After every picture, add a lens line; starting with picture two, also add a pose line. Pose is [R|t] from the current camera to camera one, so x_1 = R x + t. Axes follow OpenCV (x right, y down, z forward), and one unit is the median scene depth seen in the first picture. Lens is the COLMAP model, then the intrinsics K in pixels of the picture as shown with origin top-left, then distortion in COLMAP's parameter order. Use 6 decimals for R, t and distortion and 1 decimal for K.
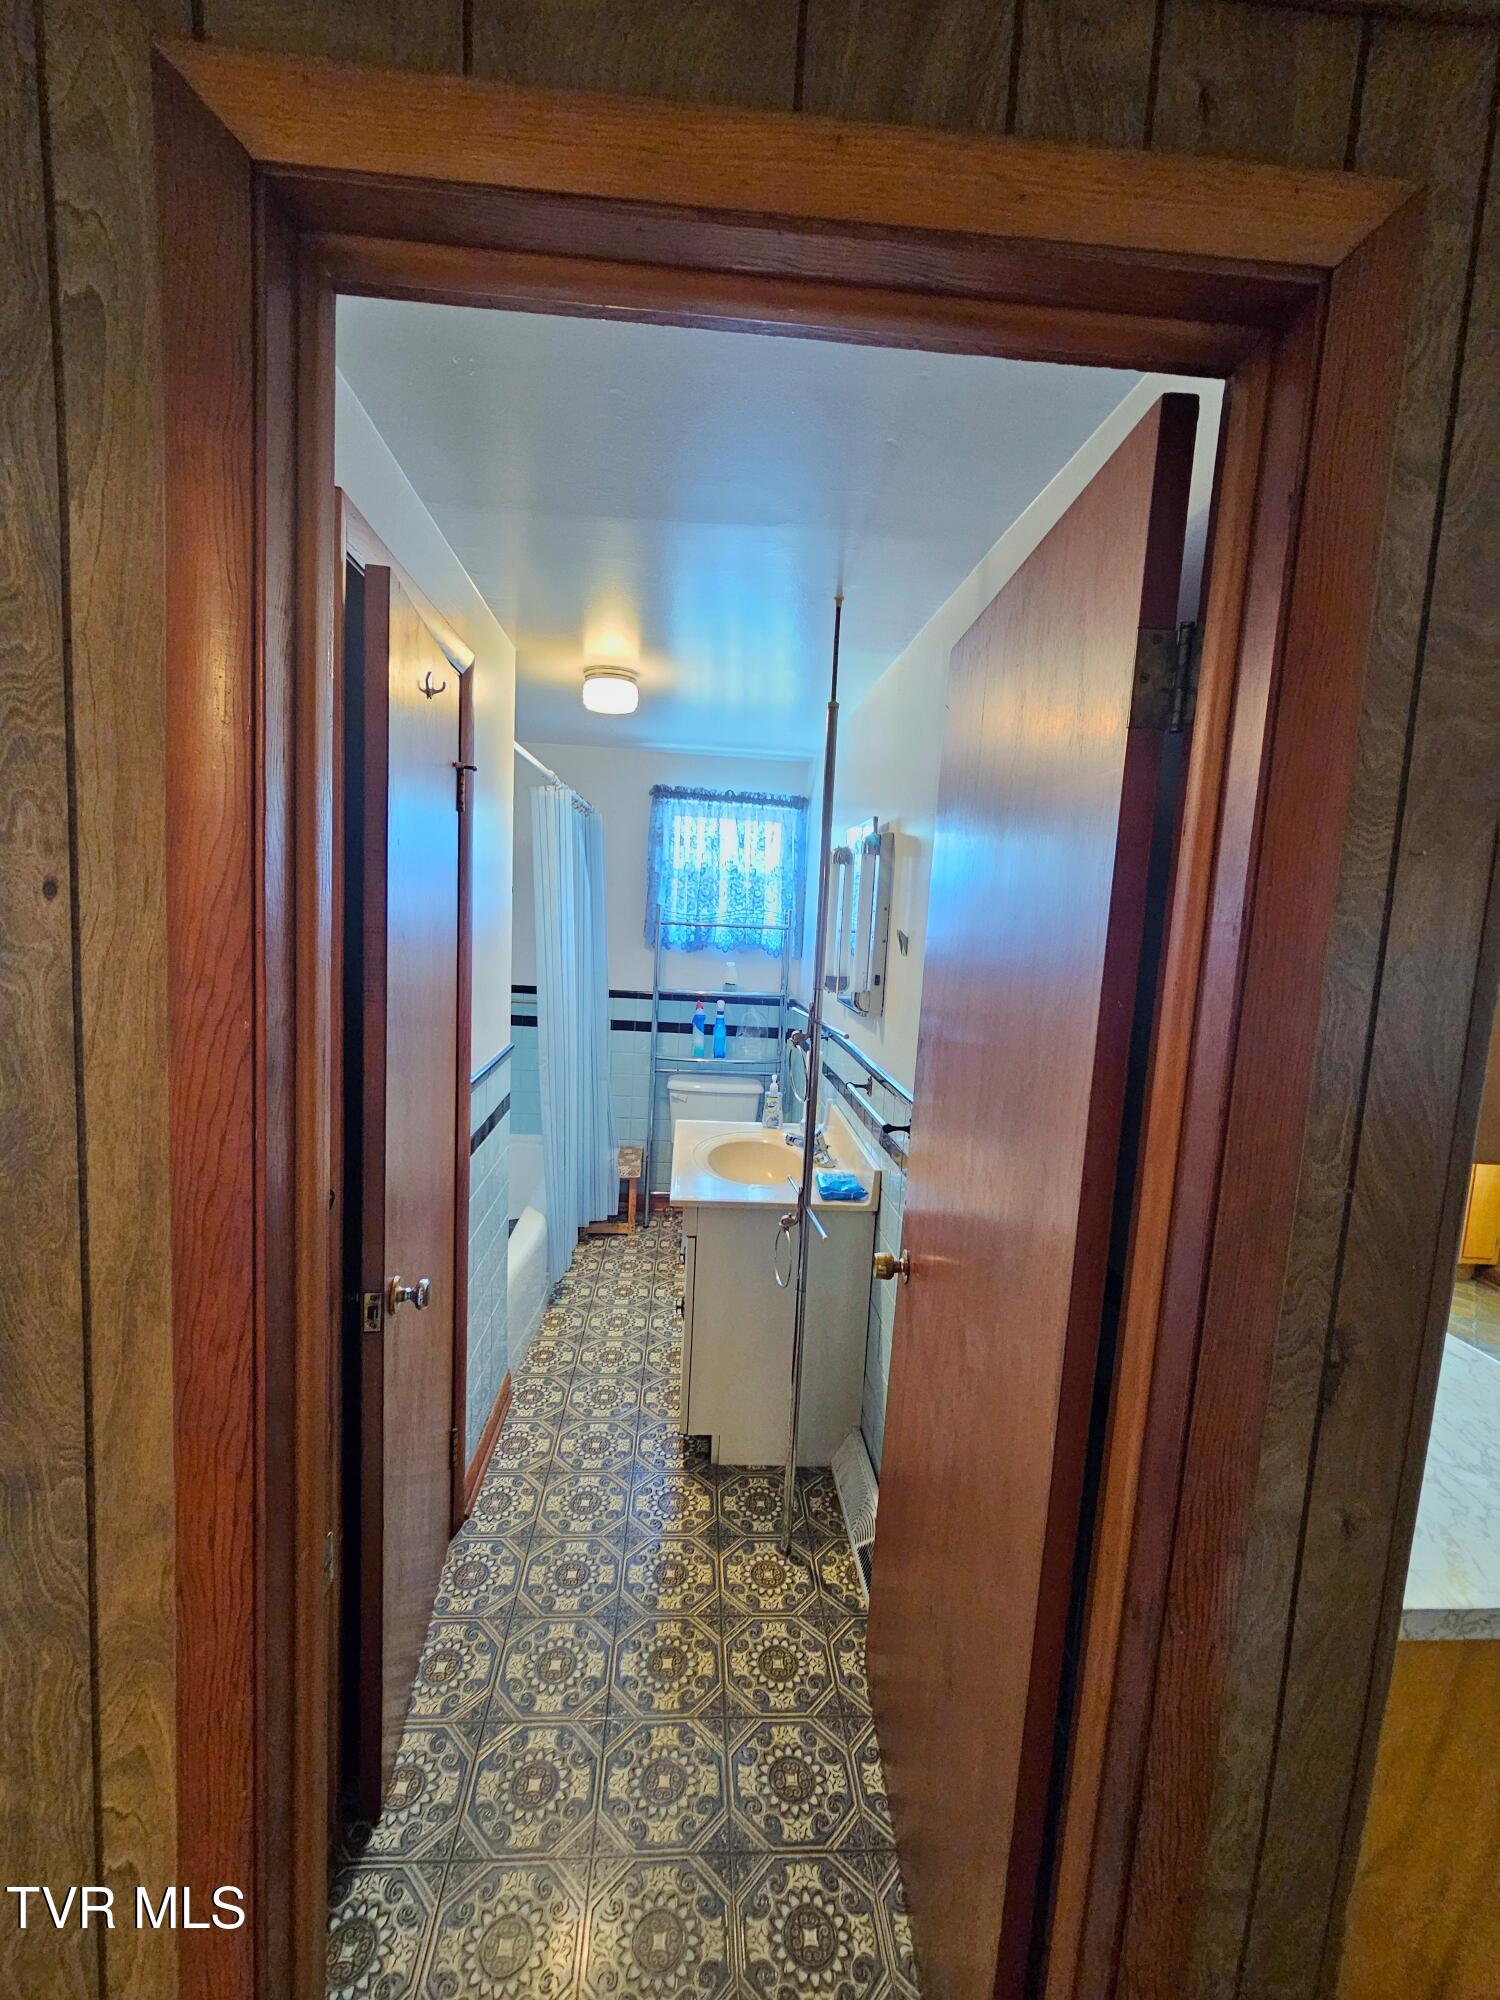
lens RADIAL K [[815.4, 0, 744.4], [0, 815.4, 998.1], [0, 0, 1]] dist [-0.000458, -0.000320]
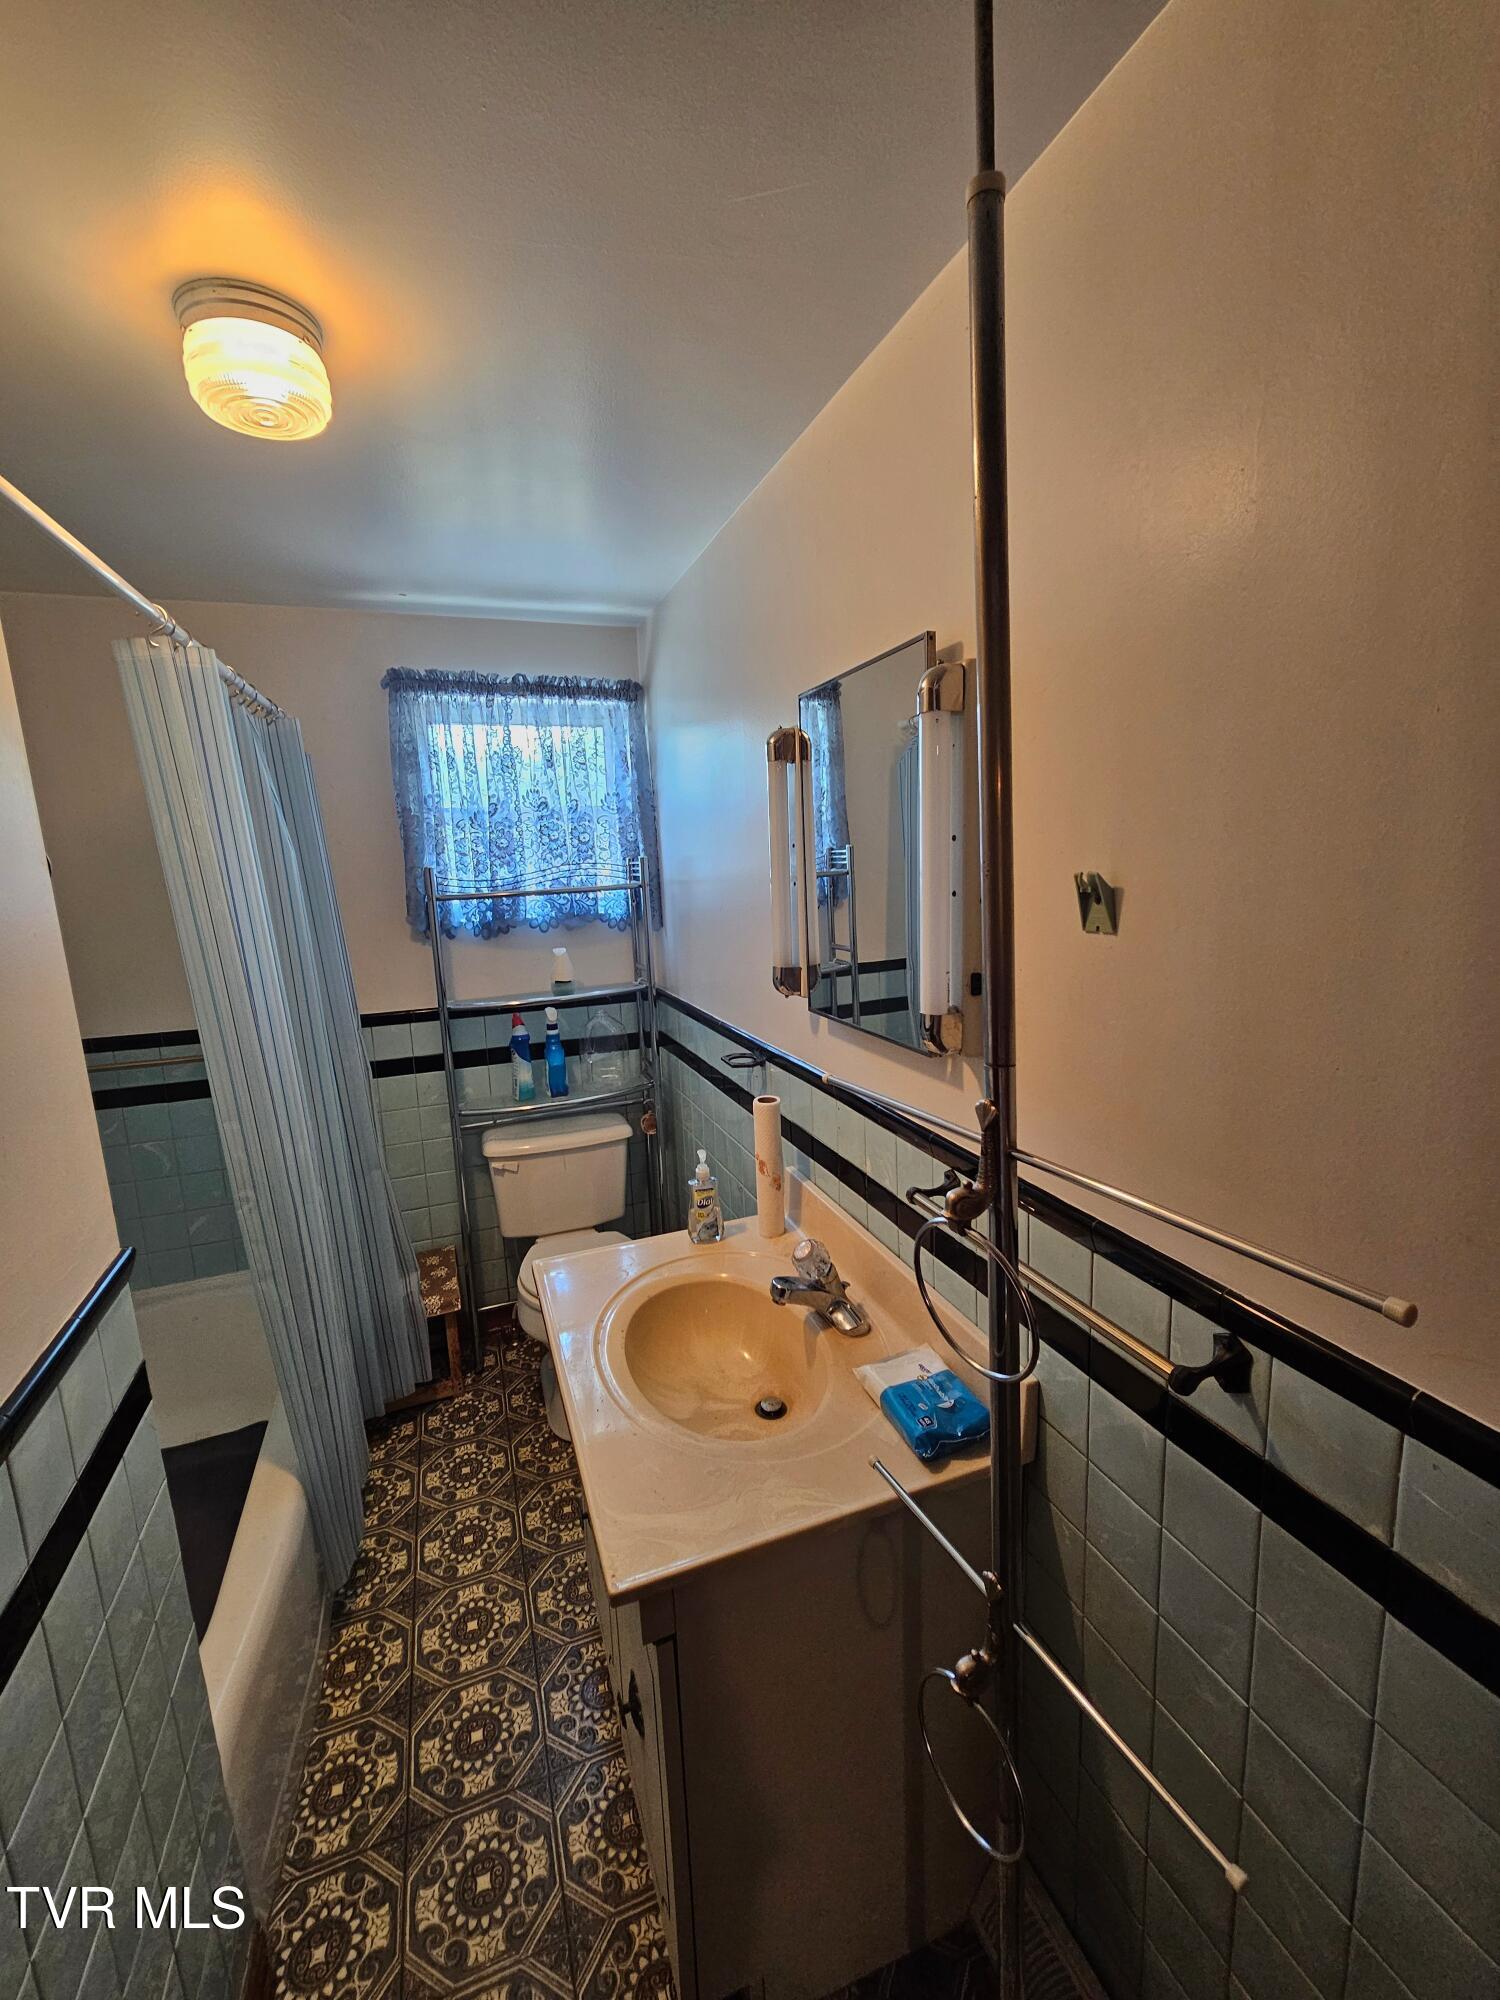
lens RADIAL K [[815.4, 0, 749.6], [0, 815.4, 993.9], [0, 0, 1]] dist [-0.000458, -0.000320]
pose [[0.952886, -0.136381, 0.270940, -0.051932], [0.119568, 0.989781, 0.077701, -0.039620], [-0.278768, -0.041644, 0.959455, 0.335317]]
